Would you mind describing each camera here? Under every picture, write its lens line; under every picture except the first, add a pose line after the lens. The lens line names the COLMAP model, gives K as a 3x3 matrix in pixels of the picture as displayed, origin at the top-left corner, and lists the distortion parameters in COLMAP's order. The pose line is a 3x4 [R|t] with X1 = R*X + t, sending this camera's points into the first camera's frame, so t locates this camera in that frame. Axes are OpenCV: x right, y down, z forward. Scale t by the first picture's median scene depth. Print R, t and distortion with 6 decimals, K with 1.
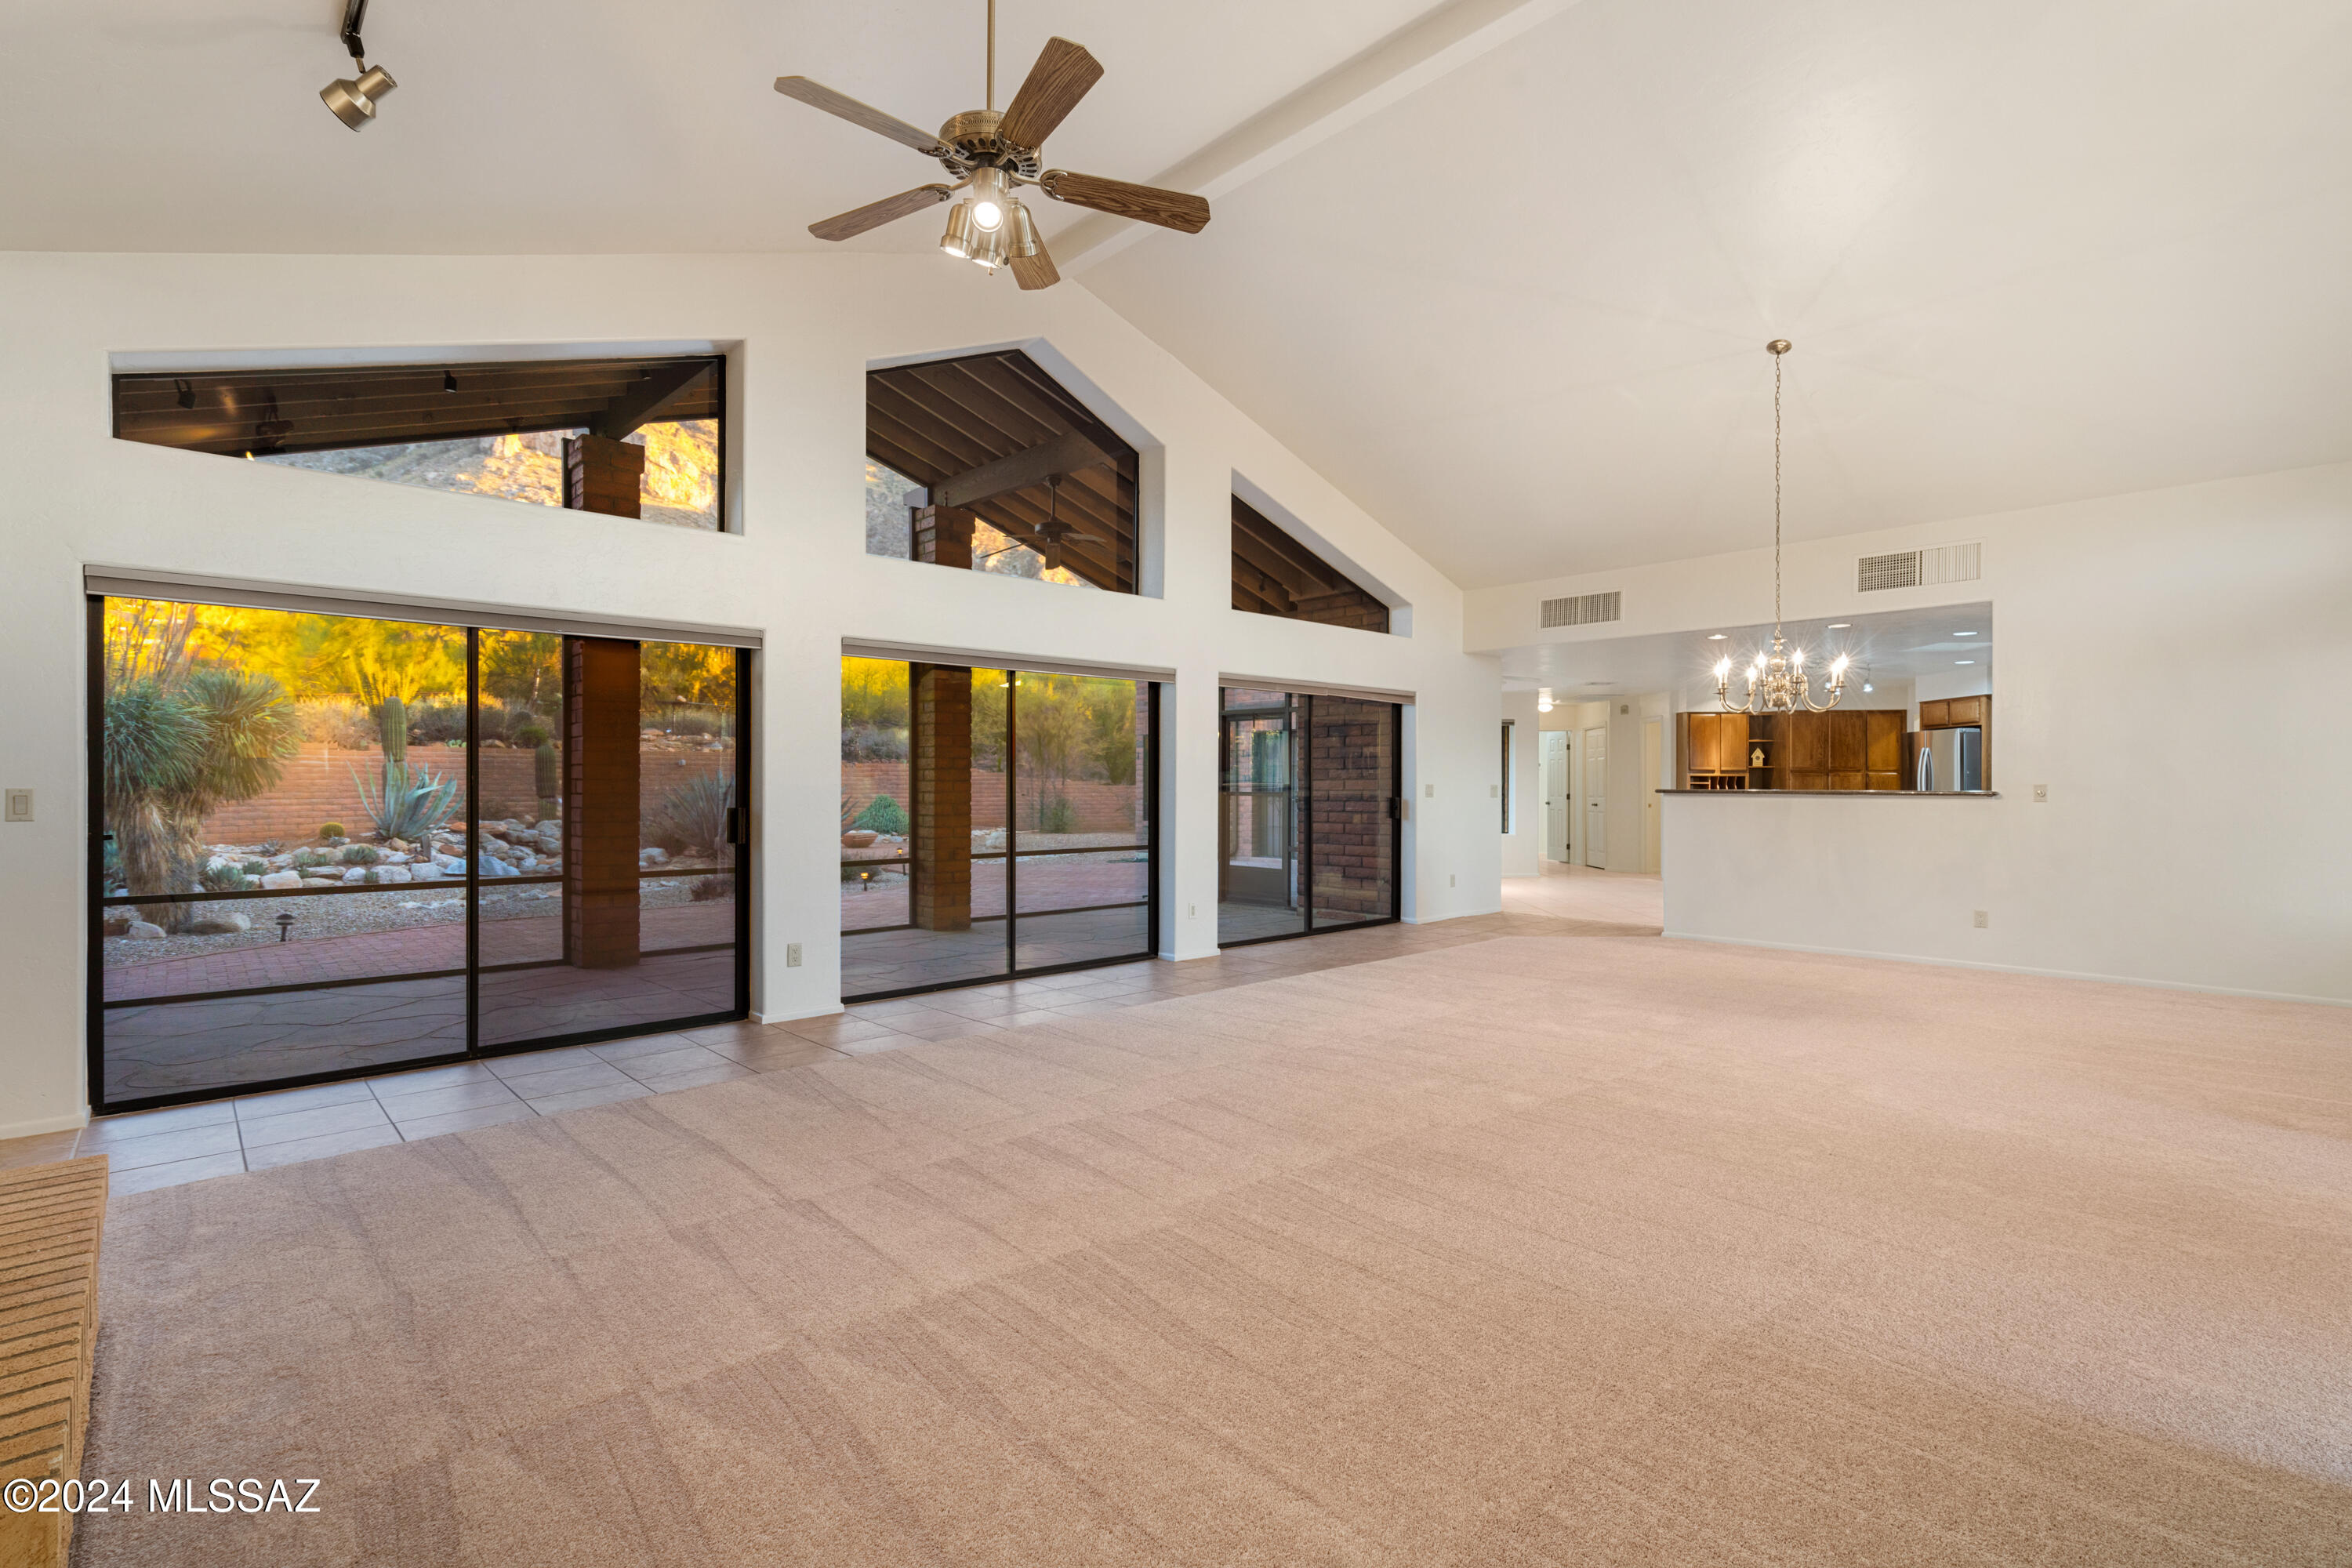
lens RADIAL K [[1104.6, 0, 1185.0], [0, 1104.6, 776.0], [0, 0, 1]] dist [0.019329, 0.000167]
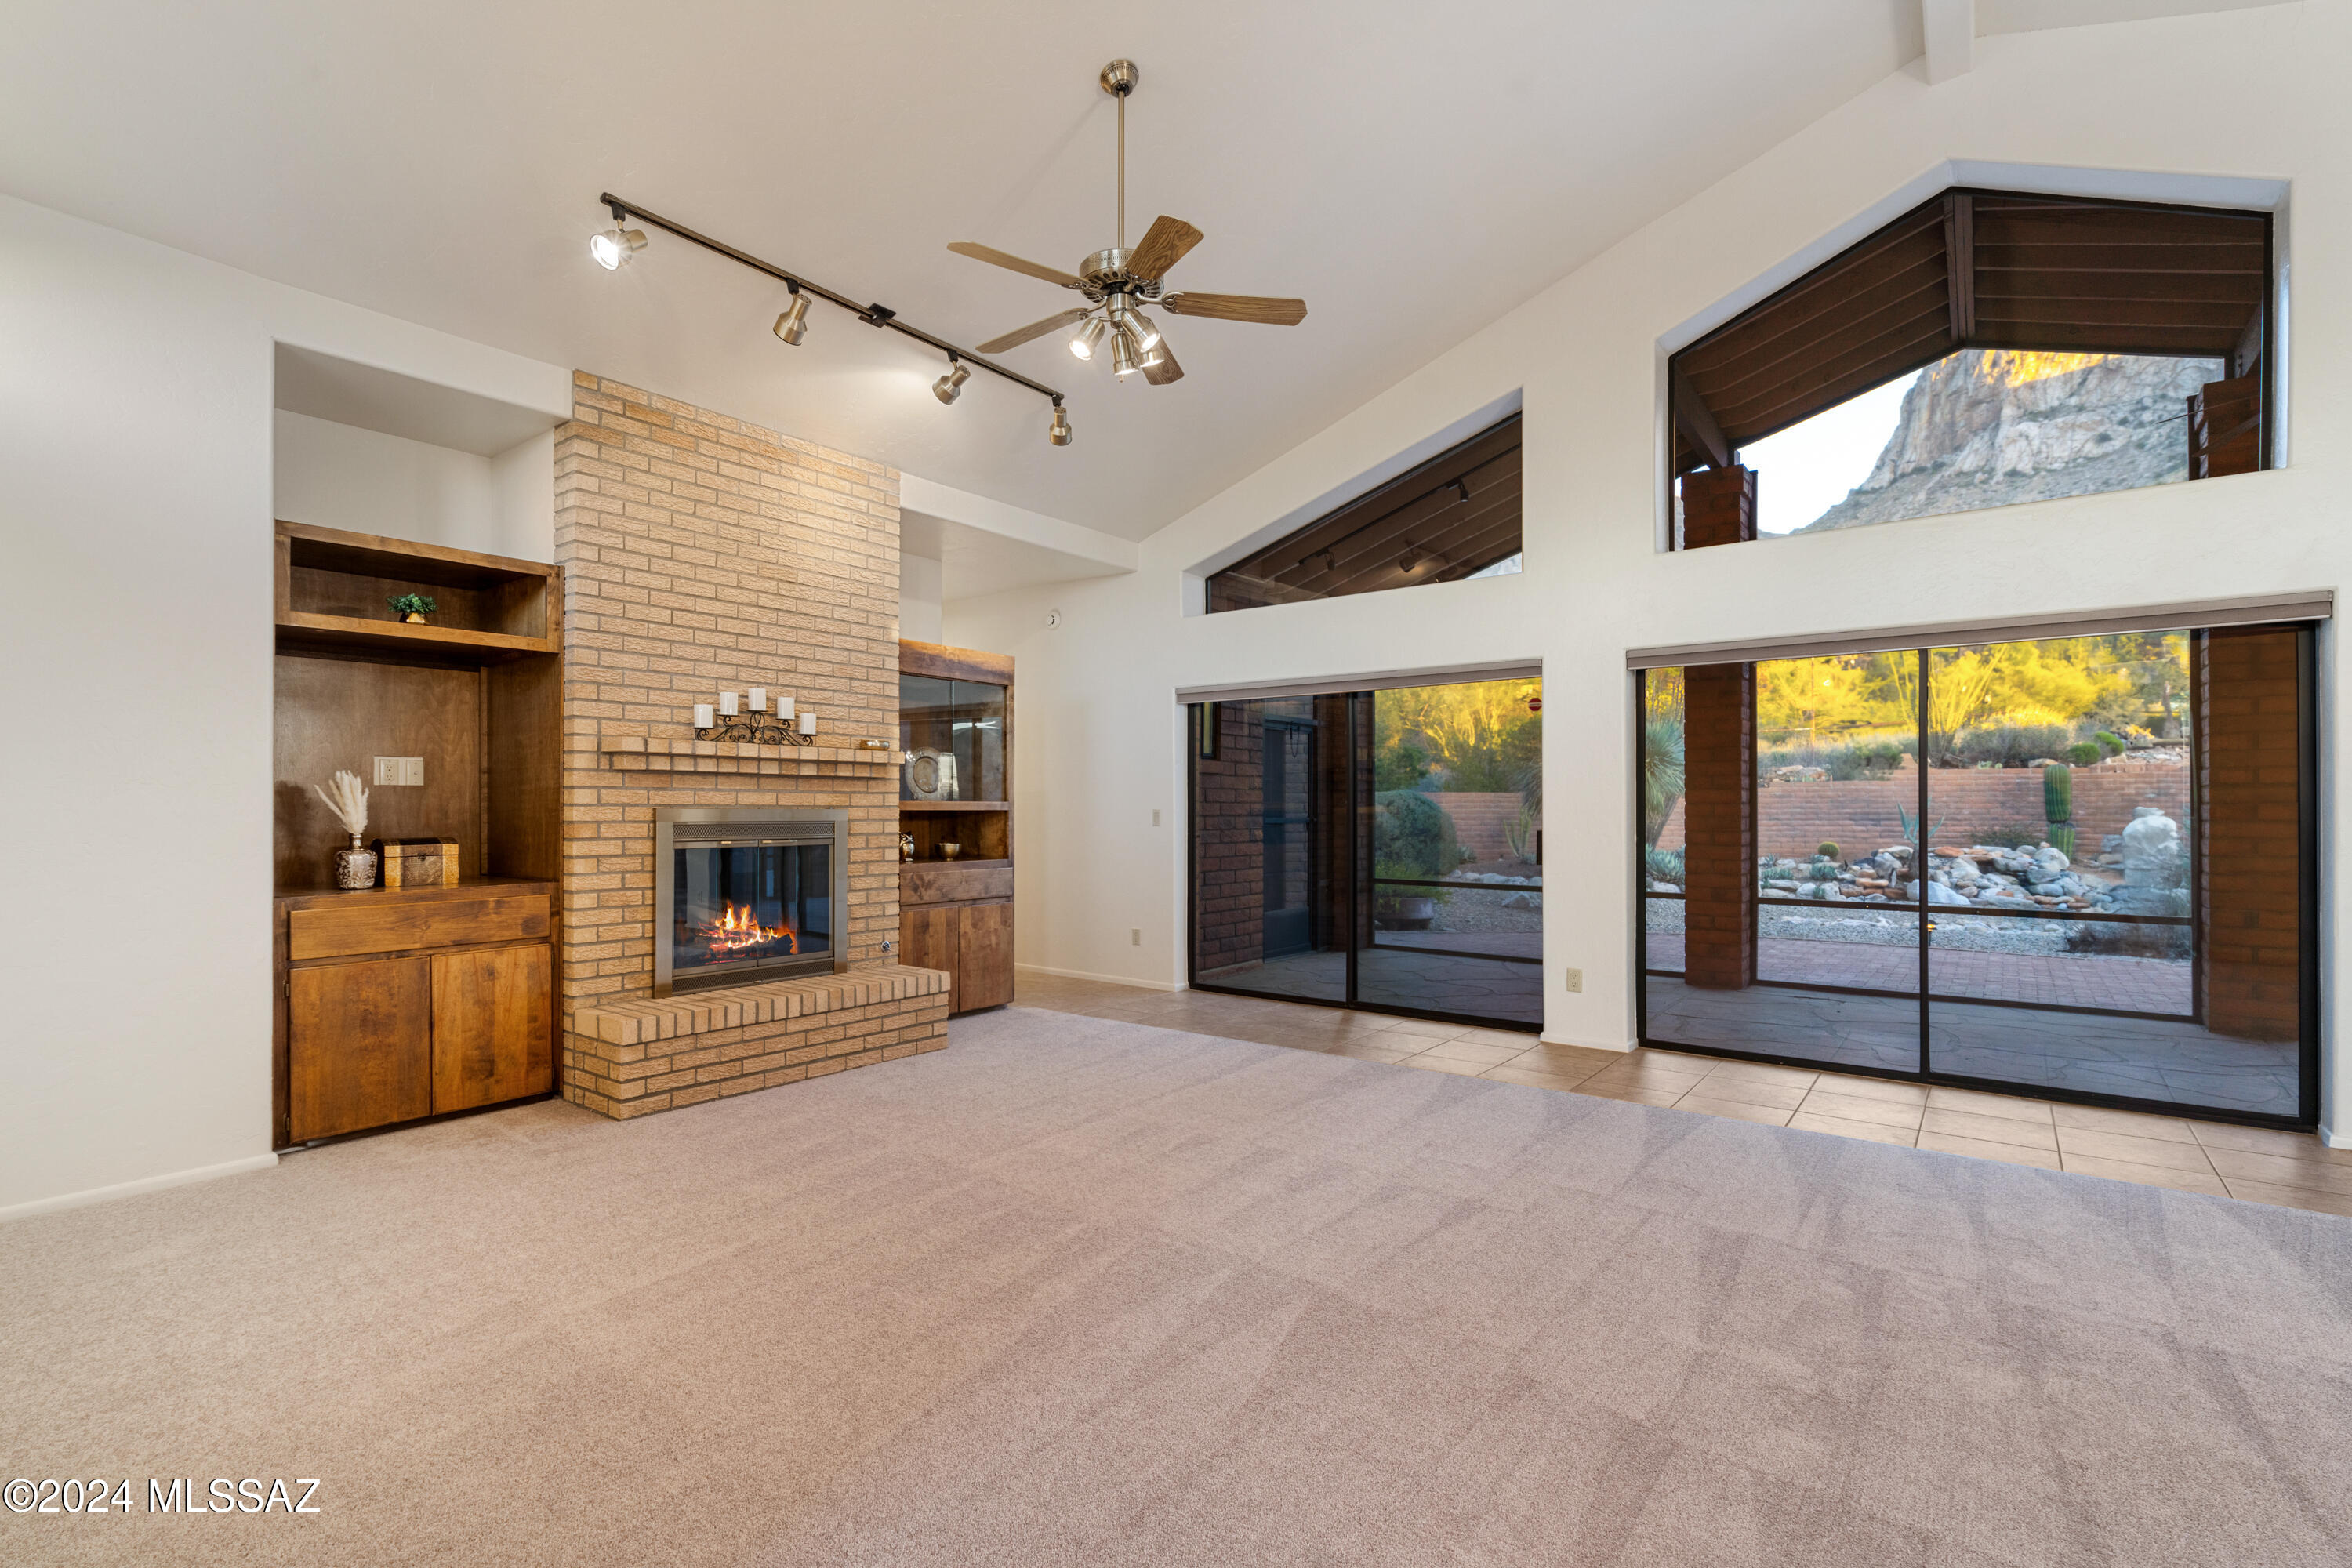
lens RADIAL K [[1071.9, 0, 1170.9], [0, 1071.9, 800.4], [0, 0, 1]] dist [-0.003354, 0.001793]
pose [[0.143466, -0.005513, -0.989640, 0.264148], [0.006263, 0.999970, -0.004662, 0.000840], [0.989635, -0.005530, 0.143496, 0.242004]]
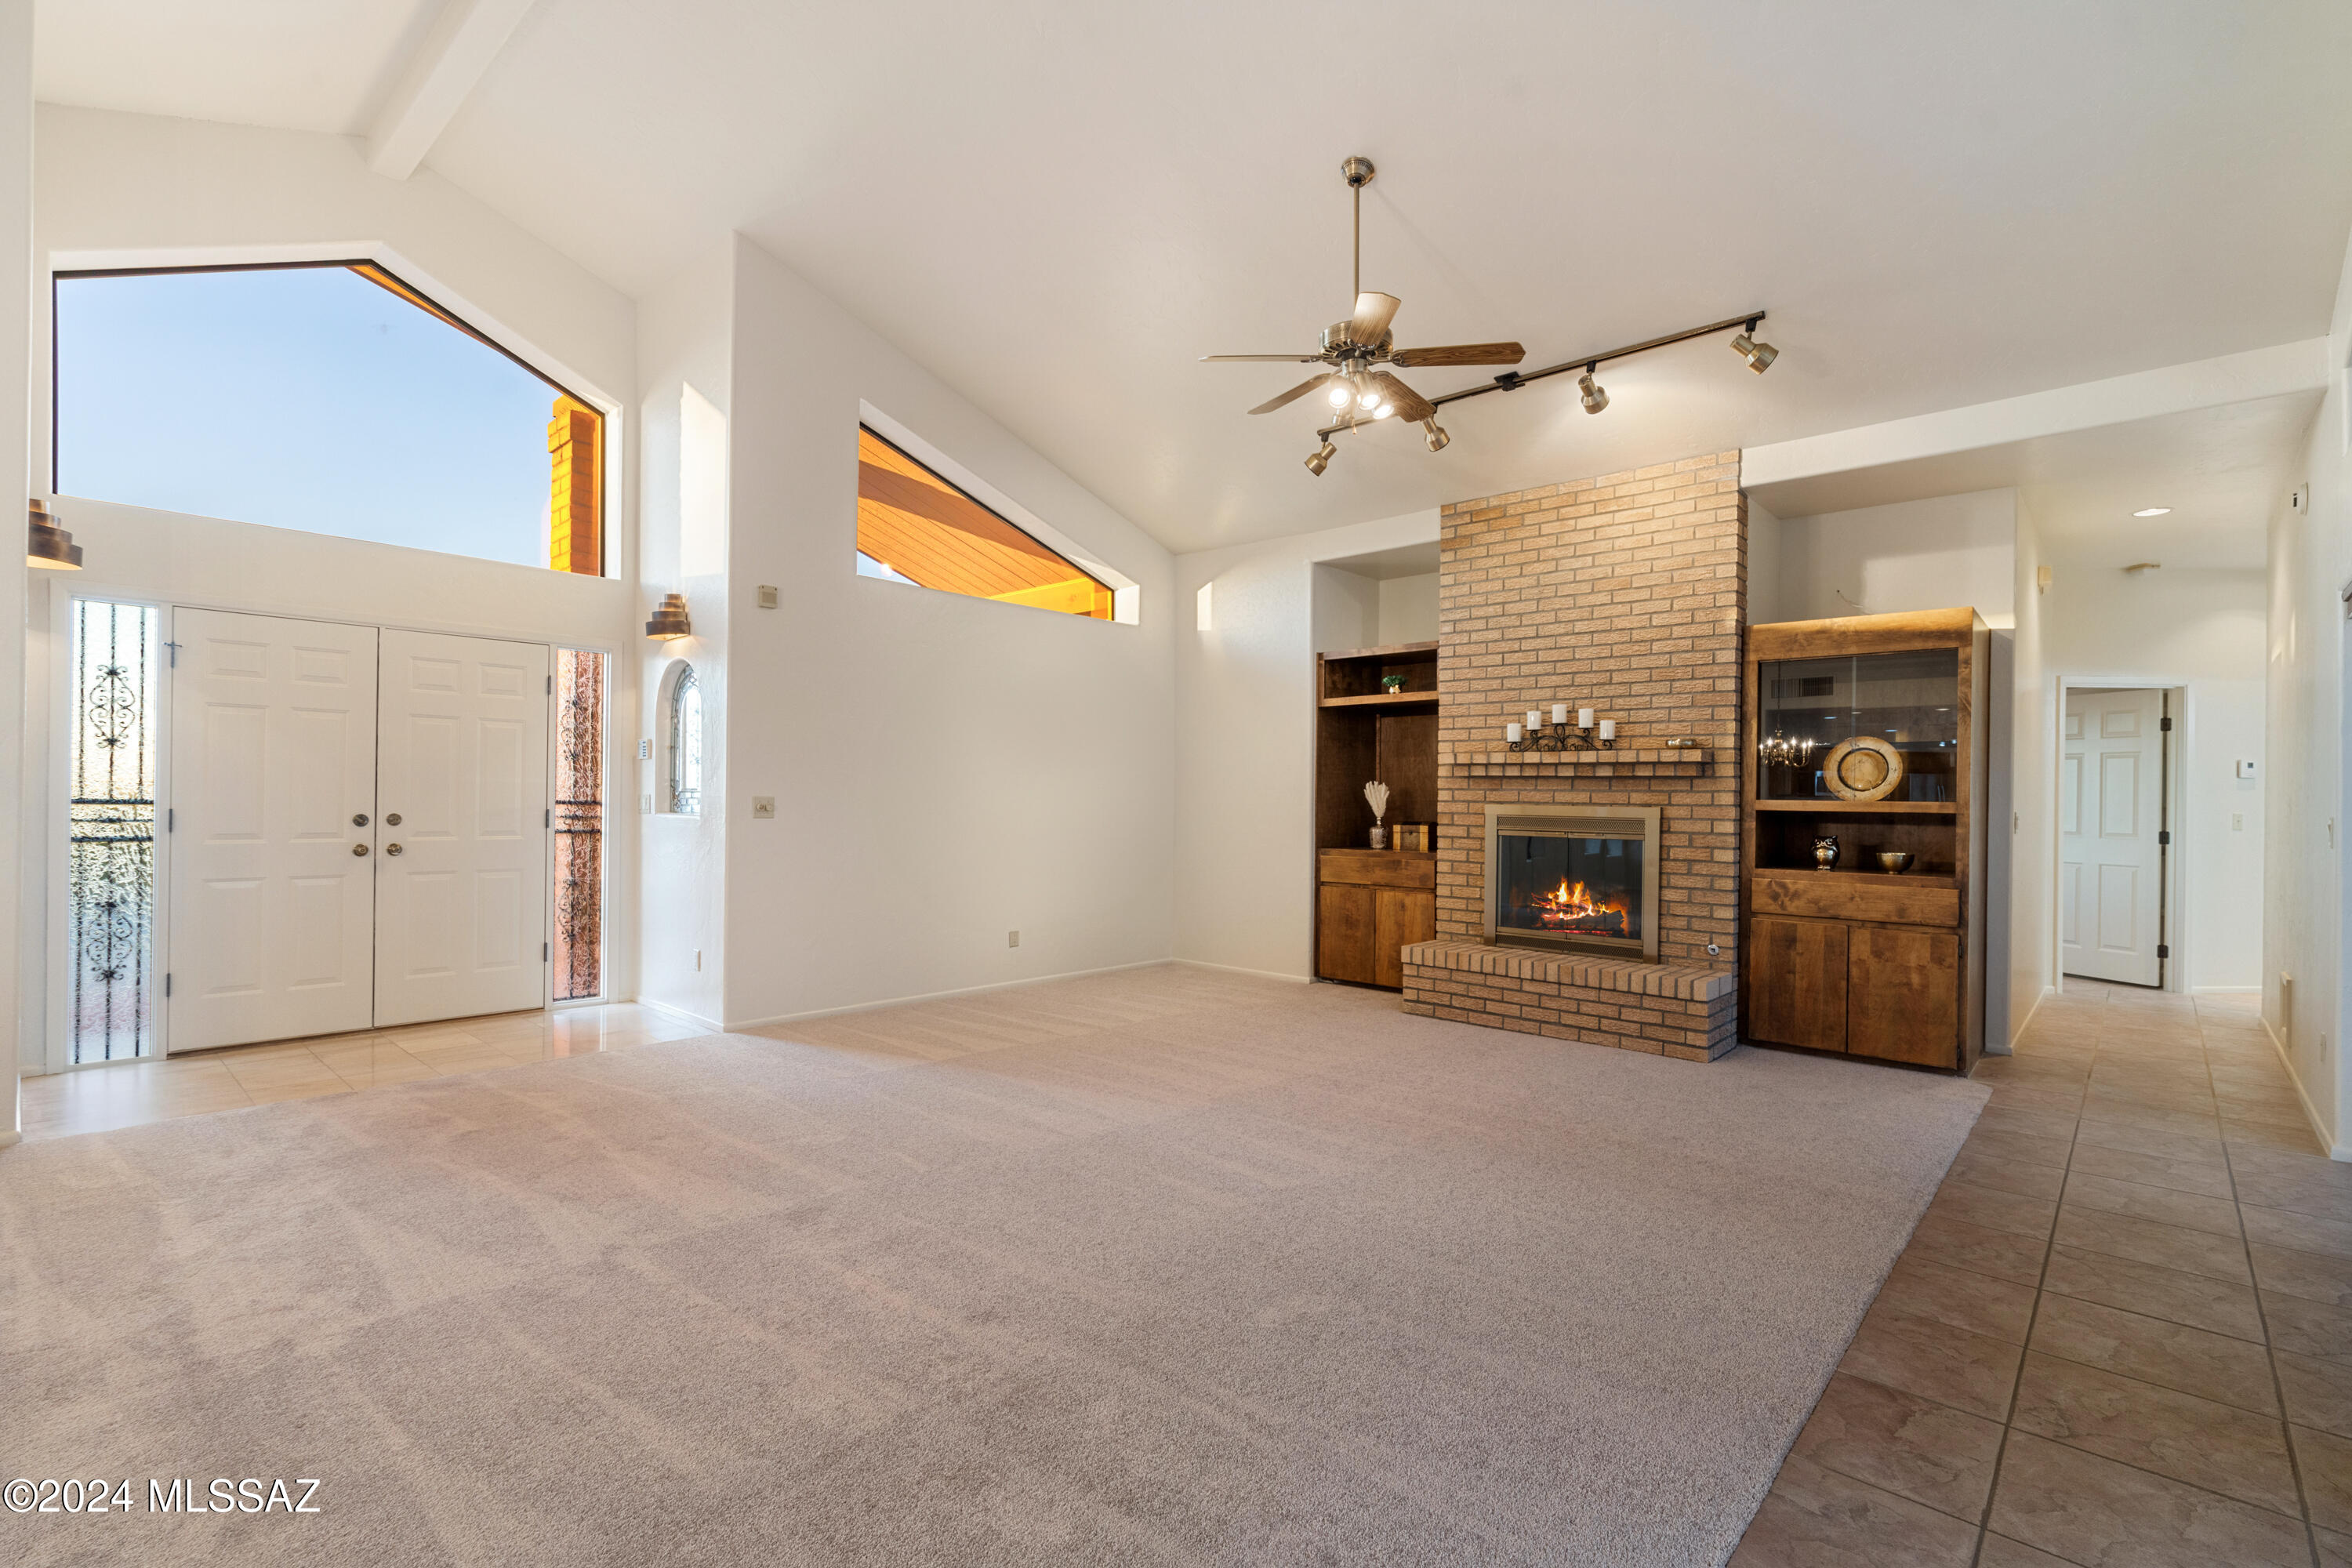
lens RADIAL K [[1071.9, 0, 1170.9], [0, 1071.9, 800.4], [0, 0, 1]] dist [-0.003354, 0.001793]
pose [[-0.998292, -0.011115, -0.057363, 0.040679], [-0.010819, 0.999927, -0.005459, 0.003318], [0.057419, -0.004829, -0.998338, 0.621121]]
